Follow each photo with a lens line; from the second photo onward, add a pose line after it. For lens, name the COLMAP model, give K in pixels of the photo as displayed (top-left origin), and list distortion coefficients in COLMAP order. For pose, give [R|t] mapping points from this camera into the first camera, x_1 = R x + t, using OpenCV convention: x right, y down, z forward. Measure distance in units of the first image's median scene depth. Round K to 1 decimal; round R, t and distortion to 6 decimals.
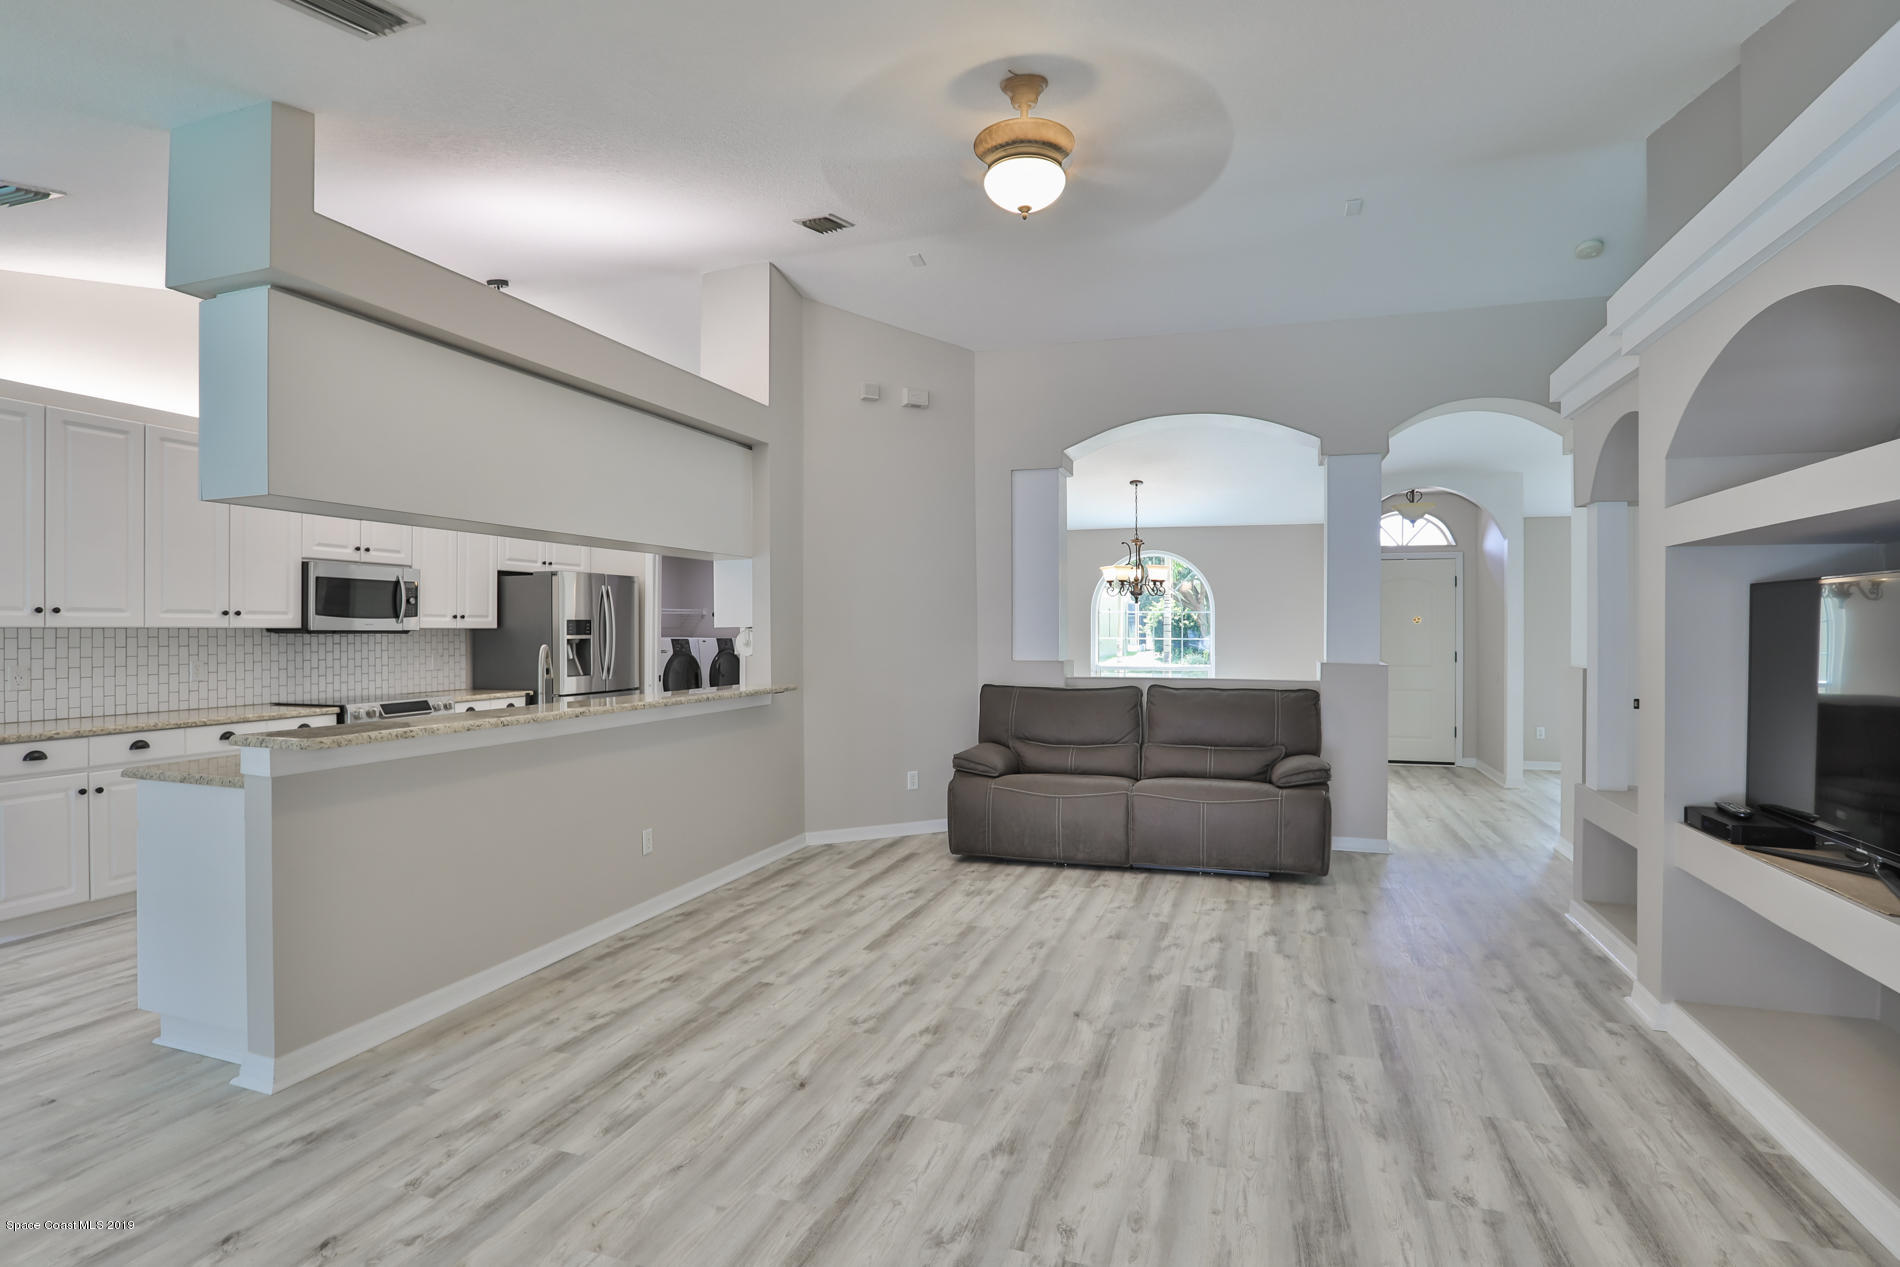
lens RADIAL K [[928.6, 0, 970.0], [0, 928.6, 638.7], [0, 0, 1]] dist [-0.050365, 0.016148]
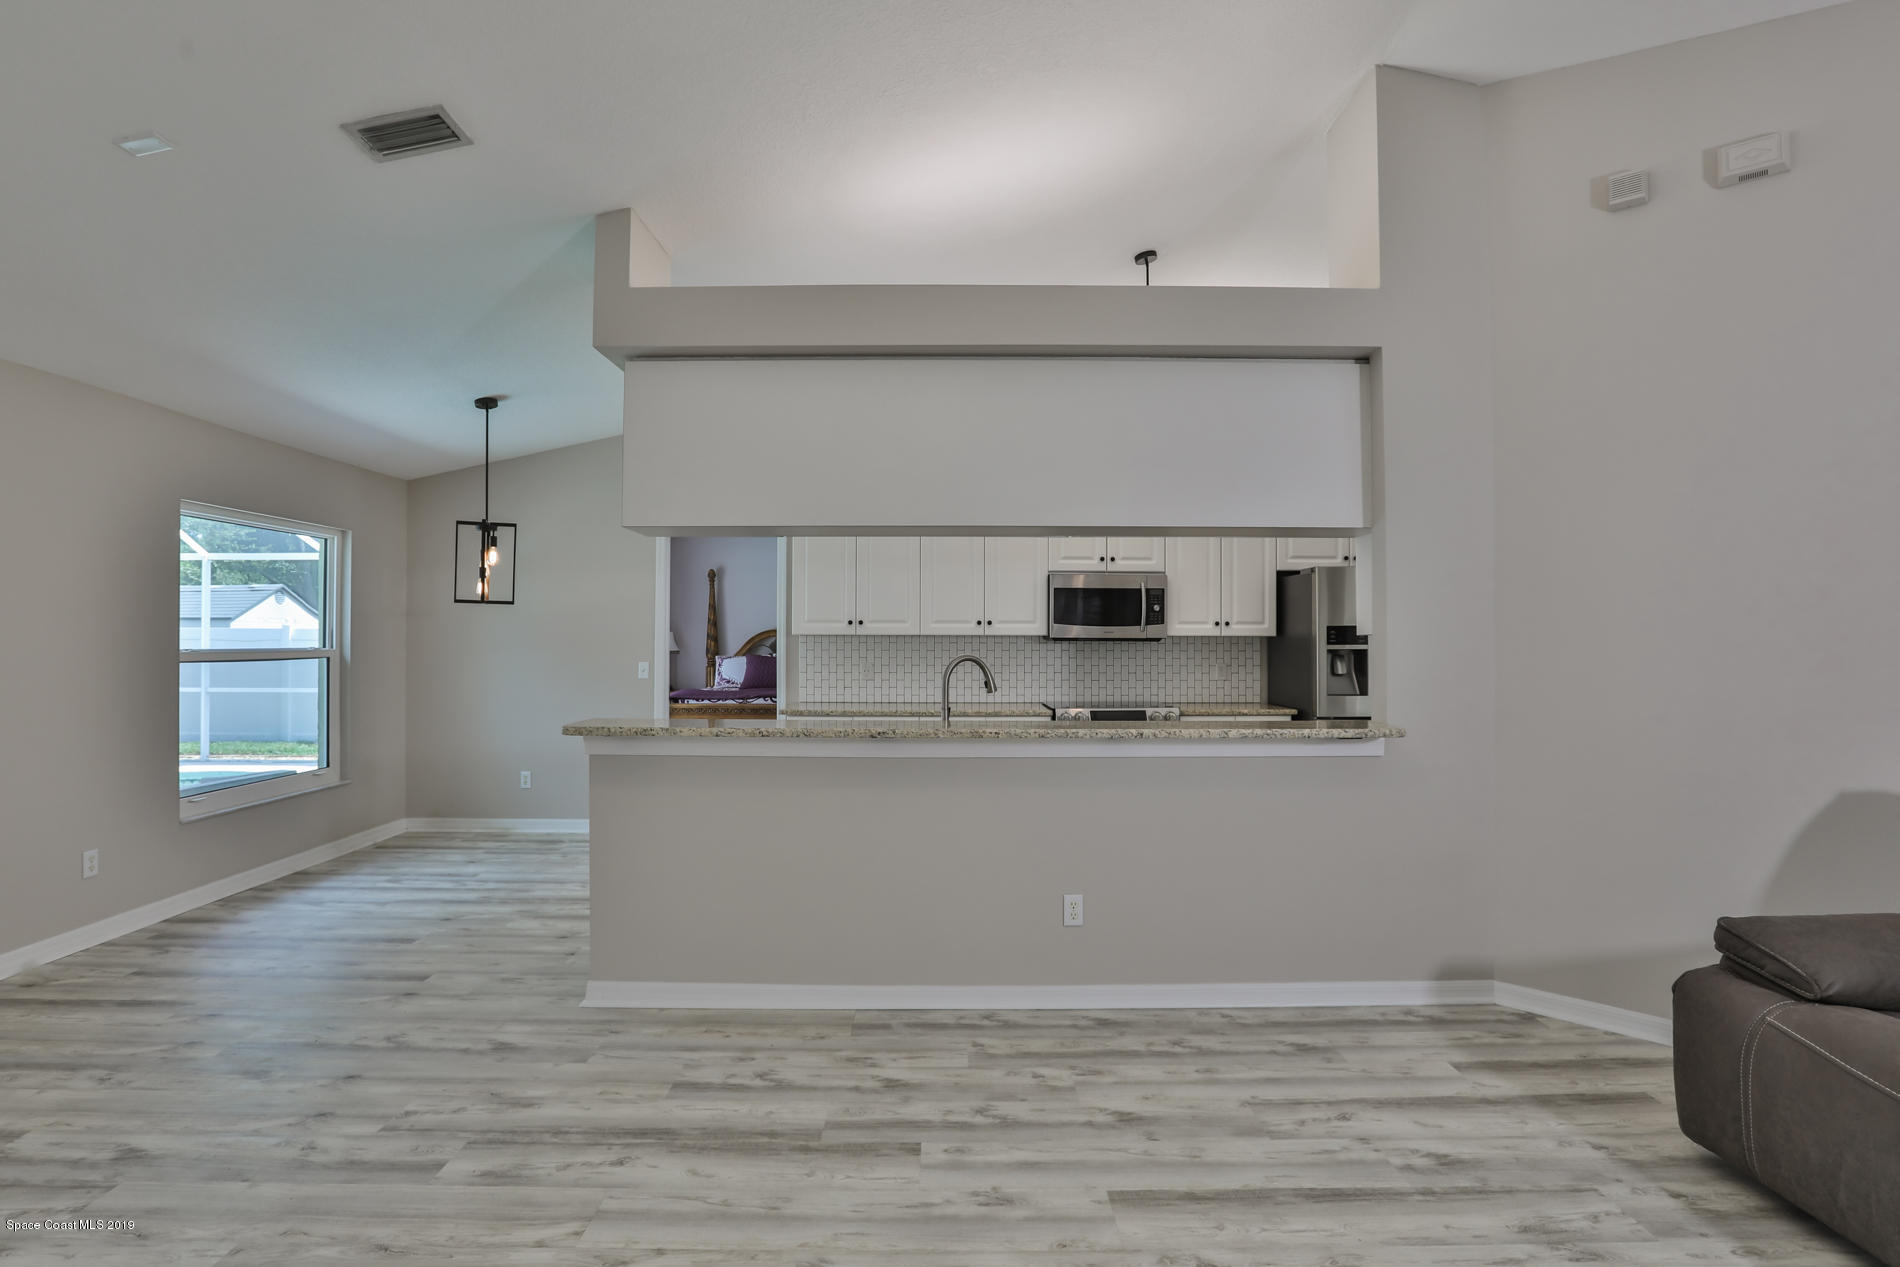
lens RADIAL K [[928.6, 0, 946.4], [0, 928.6, 627.7], [0, 0, 1]] dist [-0.050365, 0.016148]
pose [[0.312606, -0.009991, -0.949830, 0.450444], [-0.011165, 0.999837, -0.014192, -0.006283], [0.949817, 0.015041, 0.312443, 0.820806]]
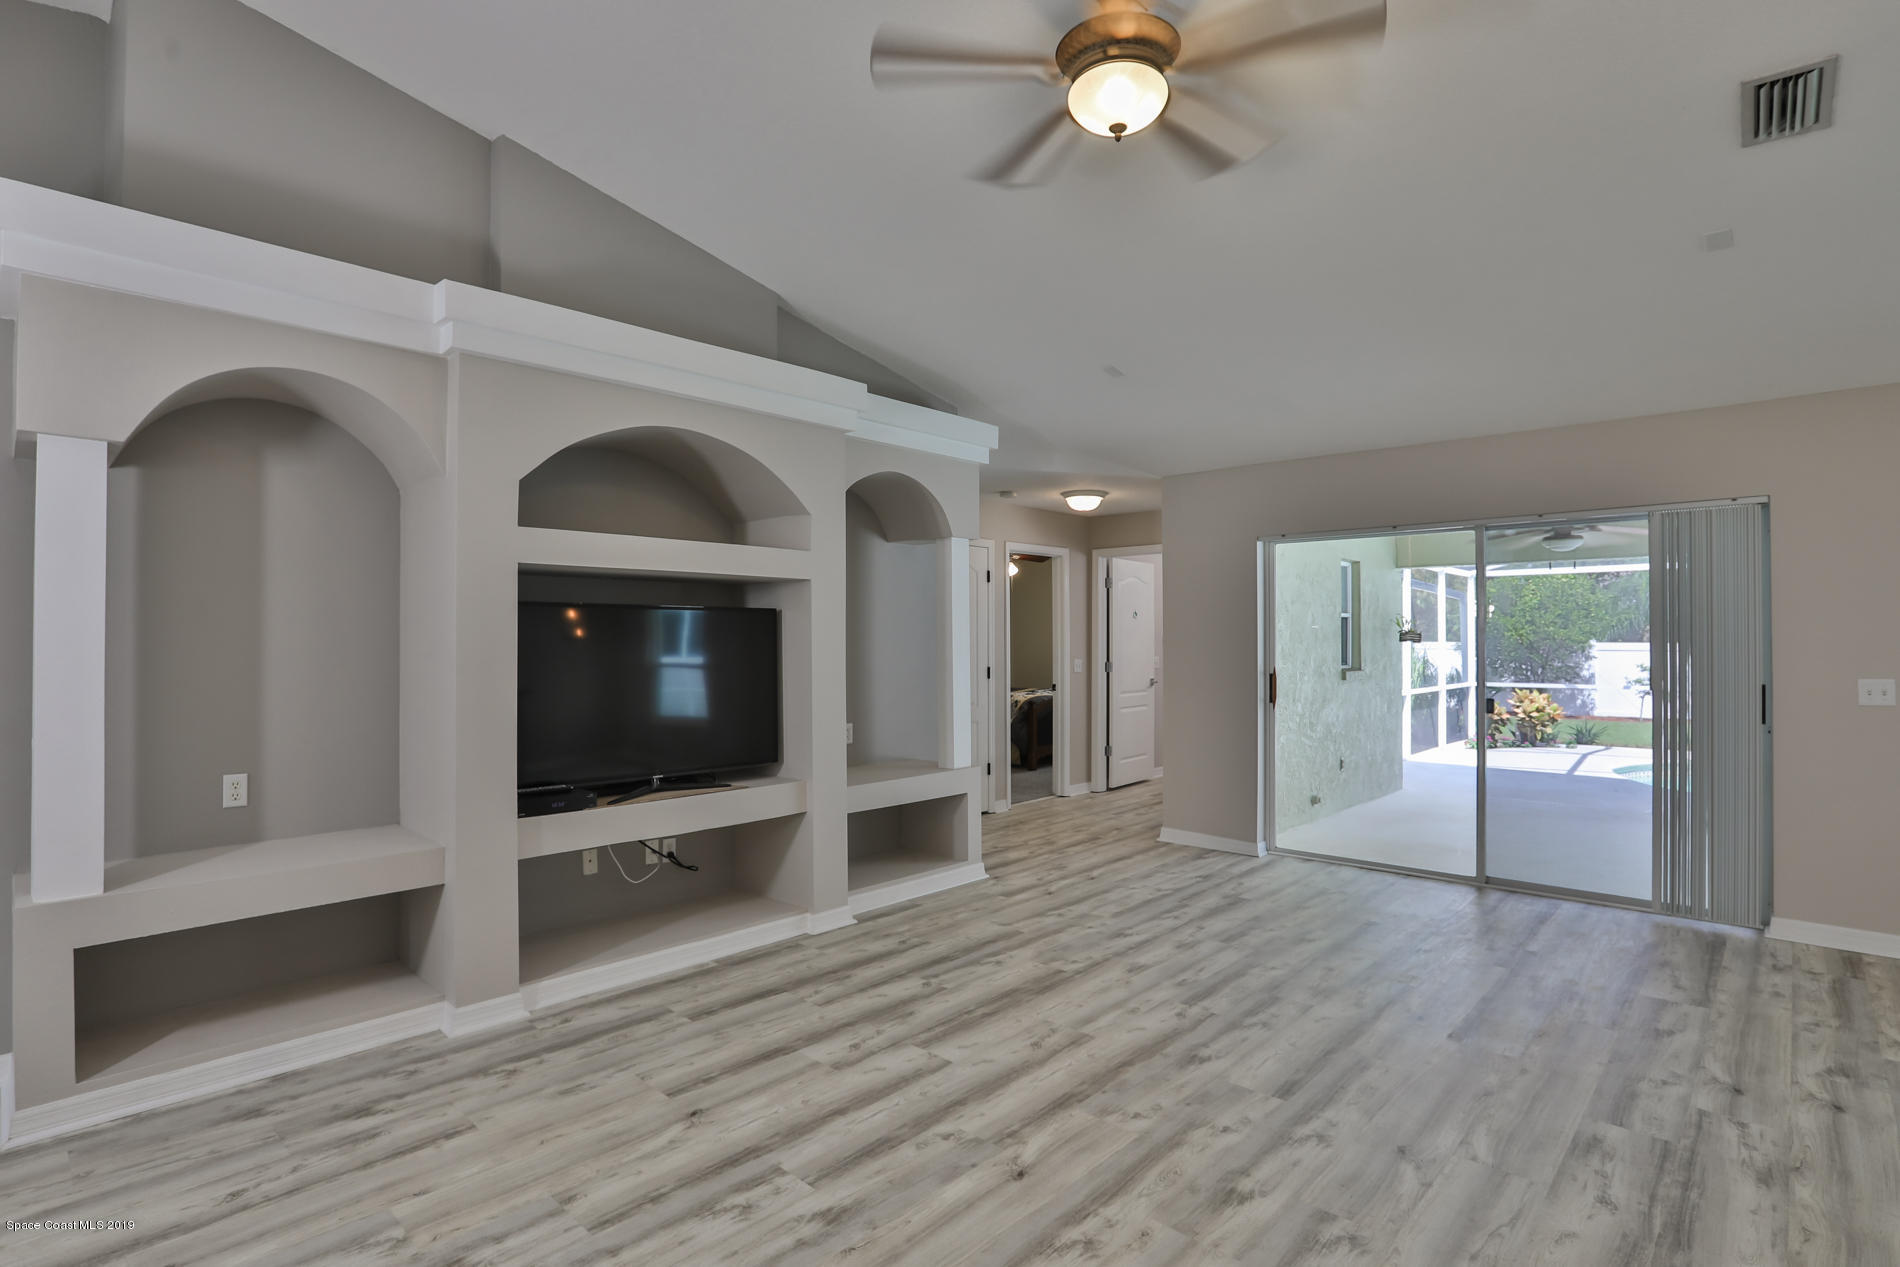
lens RADIAL K [[928.6, 0, 943.5], [0, 928.6, 623.3], [0, 0, 1]] dist [-0.050365, 0.016148]
pose [[-0.901553, 0.009518, 0.432564, -0.132842], [0.004666, 0.999914, -0.012275, -0.011101], [-0.432644, -0.009048, -0.901520, 1.572549]]
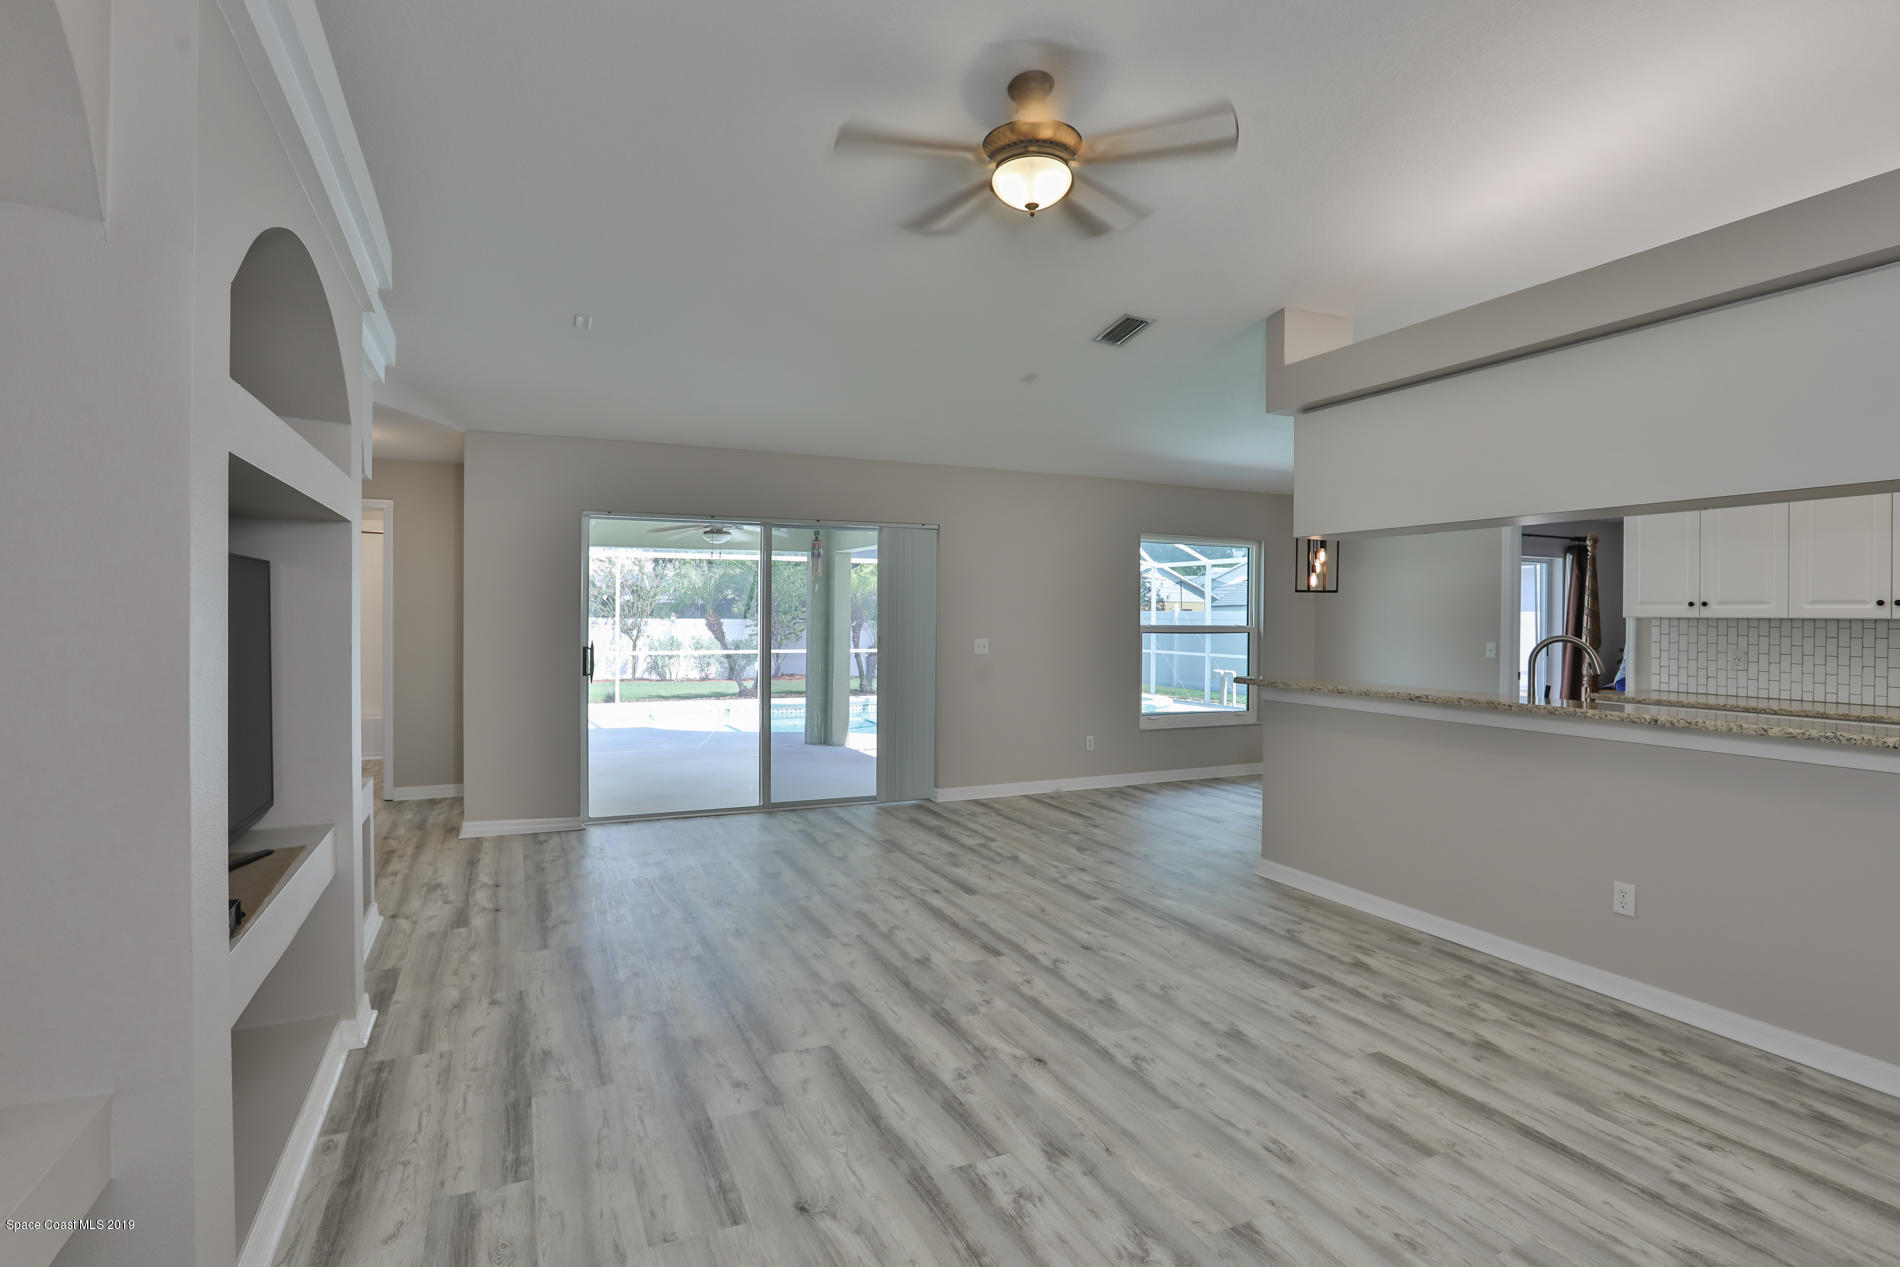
lens RADIAL K [[928.6, 0, 916.0], [0, 928.6, 634.2], [0, 0, 1]] dist [-0.050365, 0.016148]
pose [[-0.751580, 0.008936, -0.659581, 0.724956], [-0.011447, 0.999581, 0.026586, -0.013260], [0.659542, 0.027532, -0.751163, 1.470134]]
